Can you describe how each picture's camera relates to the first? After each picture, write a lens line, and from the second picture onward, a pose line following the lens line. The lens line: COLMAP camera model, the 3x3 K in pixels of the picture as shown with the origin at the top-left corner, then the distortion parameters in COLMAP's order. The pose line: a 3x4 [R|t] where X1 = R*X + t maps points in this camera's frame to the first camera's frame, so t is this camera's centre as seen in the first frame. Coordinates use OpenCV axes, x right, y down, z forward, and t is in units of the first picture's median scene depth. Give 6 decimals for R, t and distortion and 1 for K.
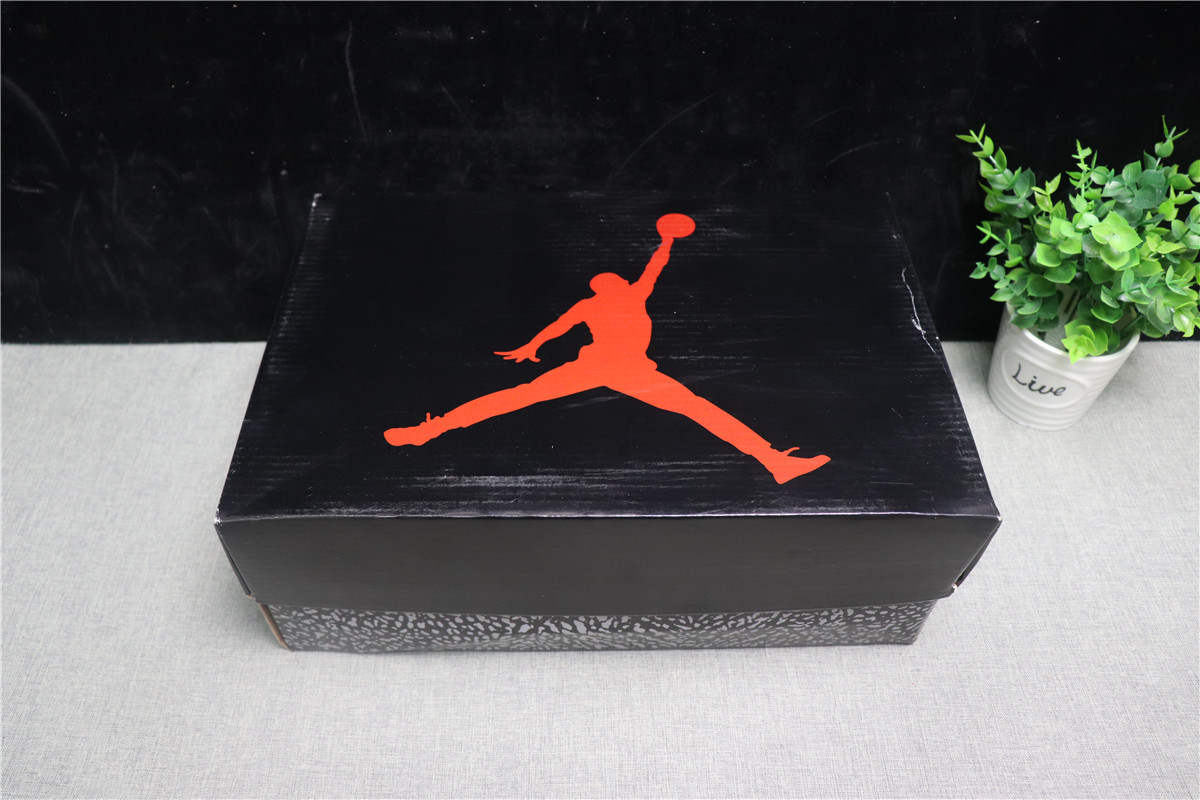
lens RADIAL K [[1002.1, 0, 600.0], [0, 1002.1, 400.0], [0, 0, 1]] dist [-0.176013, 0.150188]
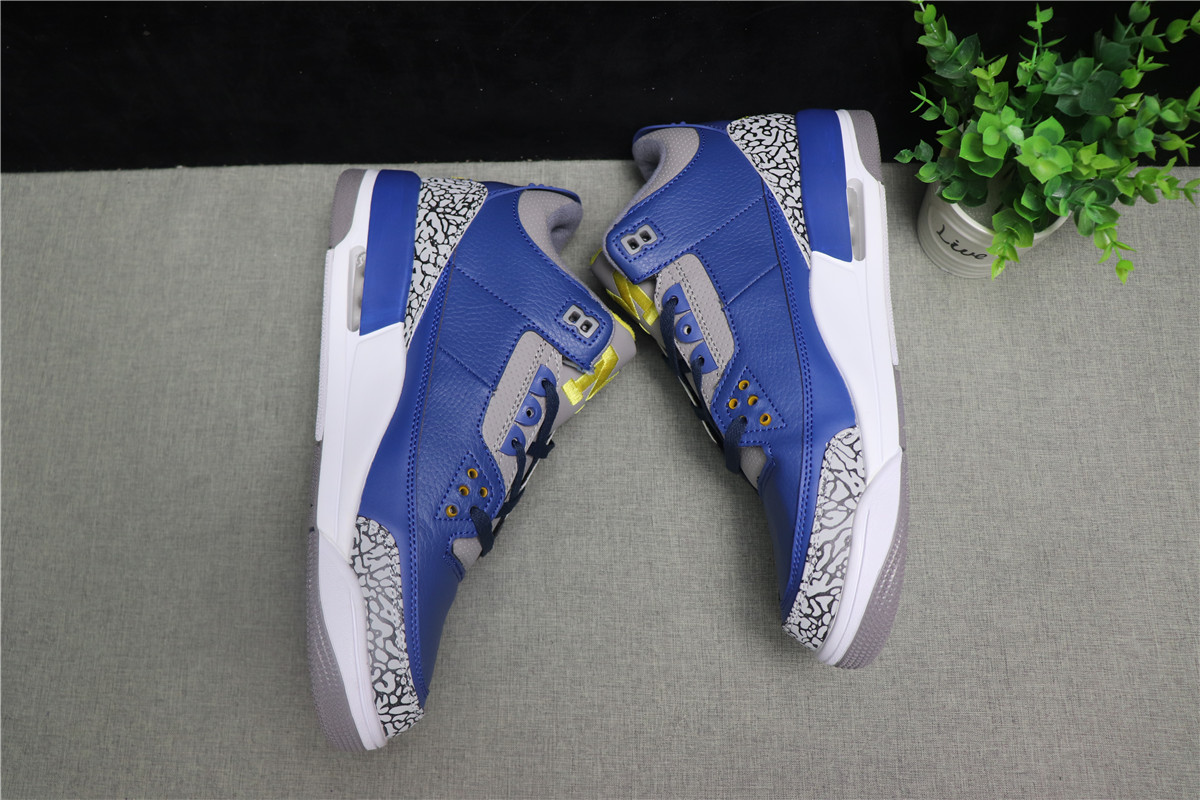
lens RADIAL K [[999.8, 0, 600.0], [0, 999.8, 400.0], [0, 0, 1]] dist [-0.182984, 0.159060]
pose [[0.999850, 0.007674, -0.015535, 0.114293], [0.000062, 0.894982, 0.446103, -0.324479], [0.017327, -0.446037, 0.894847, 0.063887]]
